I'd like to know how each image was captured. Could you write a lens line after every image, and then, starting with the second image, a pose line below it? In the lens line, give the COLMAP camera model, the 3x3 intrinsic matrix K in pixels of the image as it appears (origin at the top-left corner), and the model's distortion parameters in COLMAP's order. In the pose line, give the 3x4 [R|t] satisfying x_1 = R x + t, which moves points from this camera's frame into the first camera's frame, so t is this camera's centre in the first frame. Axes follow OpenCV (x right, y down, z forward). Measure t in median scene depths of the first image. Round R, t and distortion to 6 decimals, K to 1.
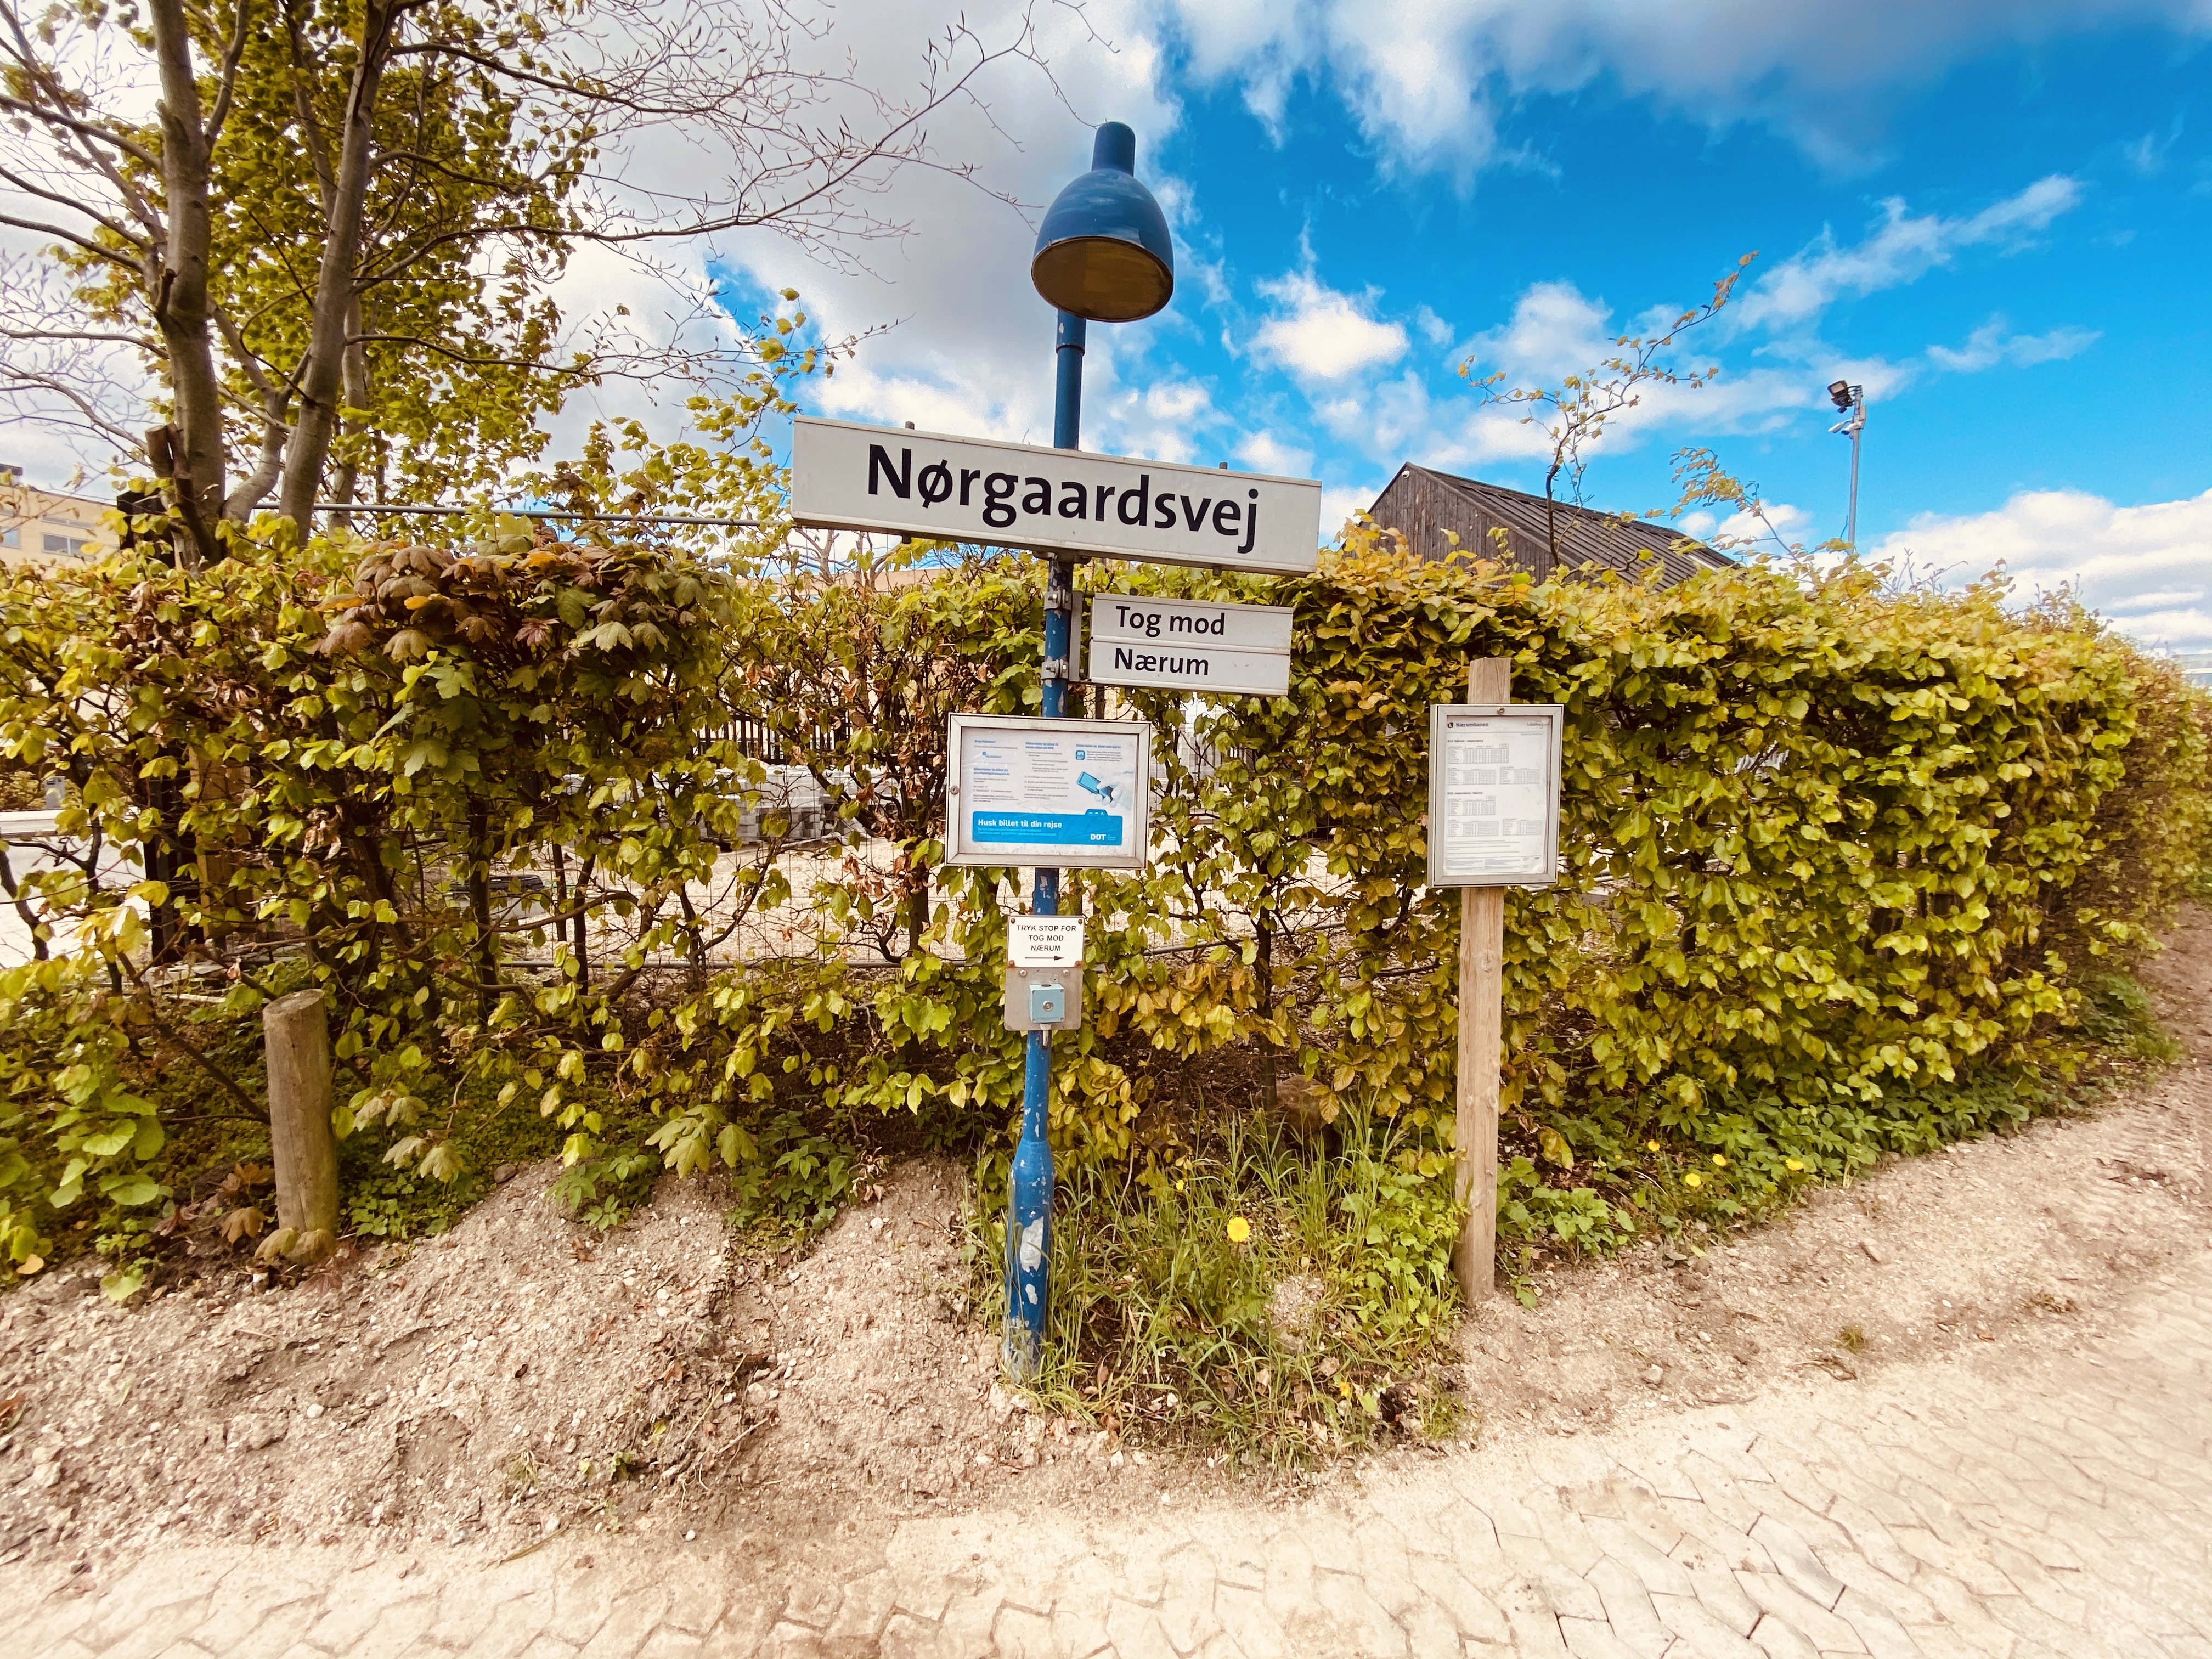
lens RADIAL K [[904.1, 0, 1141.4], [0, 904.1, 823.7], [0, 0, 1]] dist [-0.002941, -0.002867]
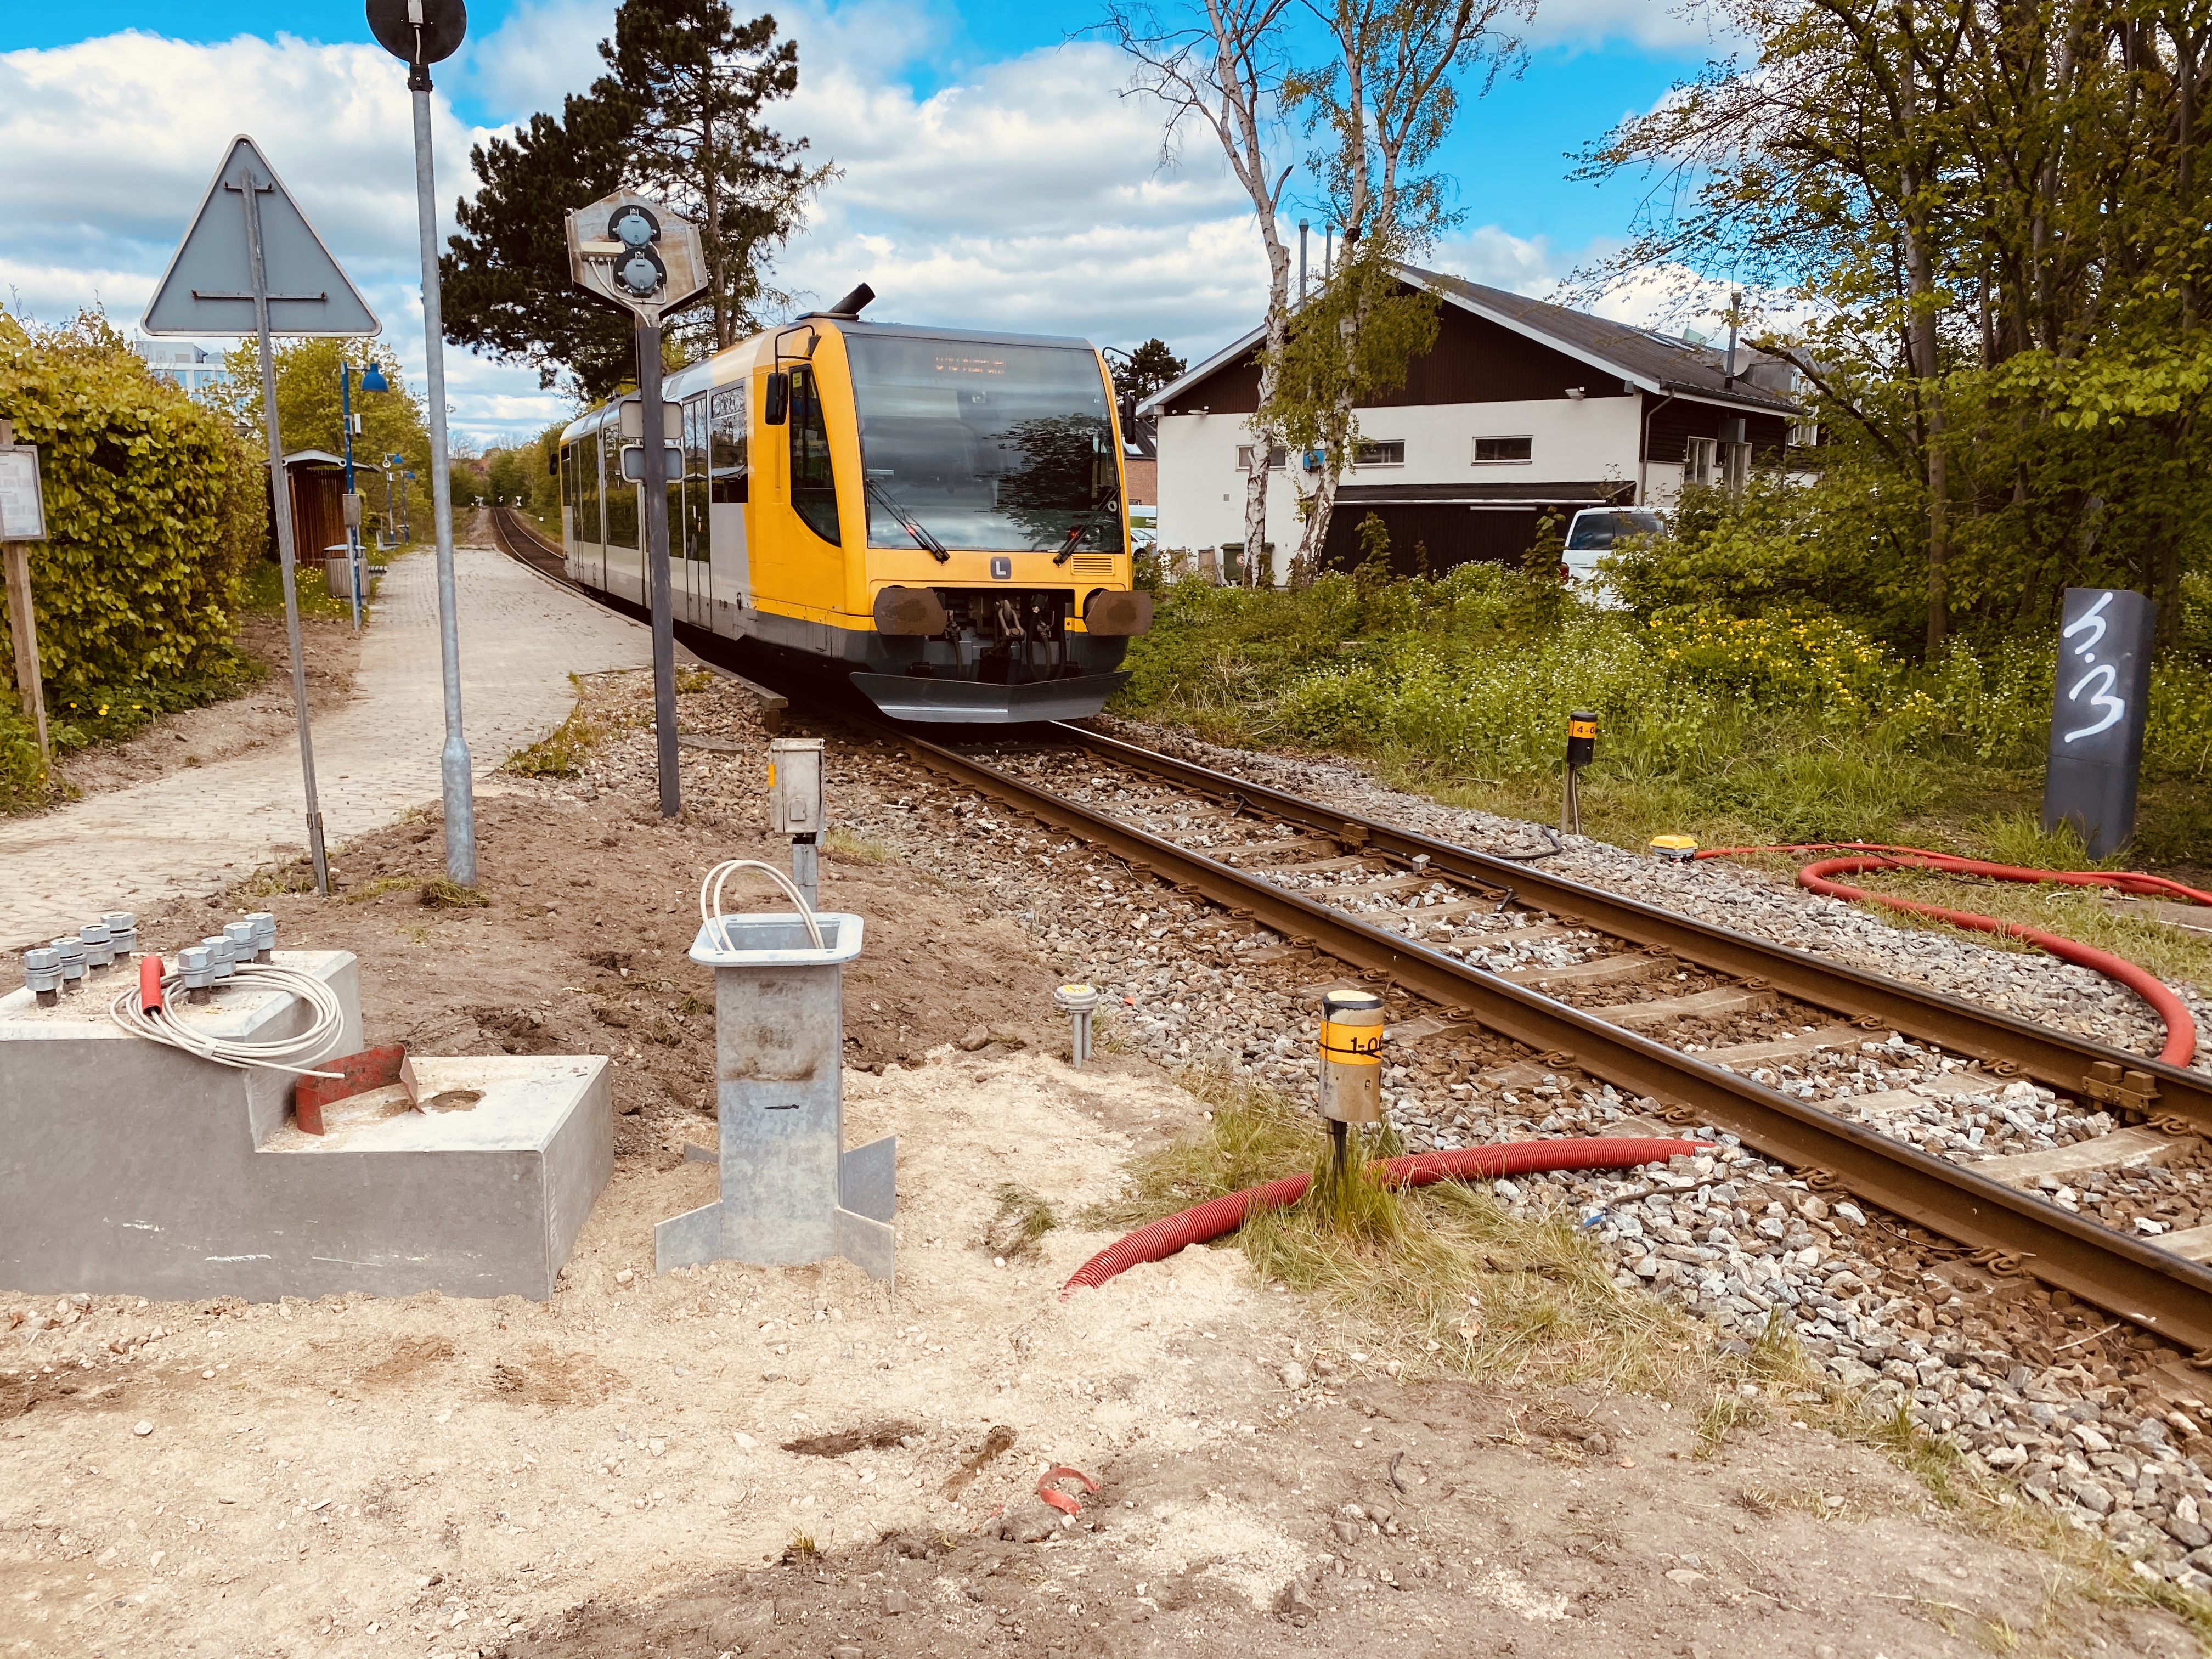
lens RADIAL K [[1698.6, 0, 1097.6], [0, 1698.6, 813.9], [0, 0, 1]] dist [0.042921, -0.066281]
pose [[0.207999, -0.178553, 0.961694, -1.965145], [0.071435, 0.983345, 0.167122, 0.139816], [-0.975517, 0.033938, 0.217290, -1.434214]]
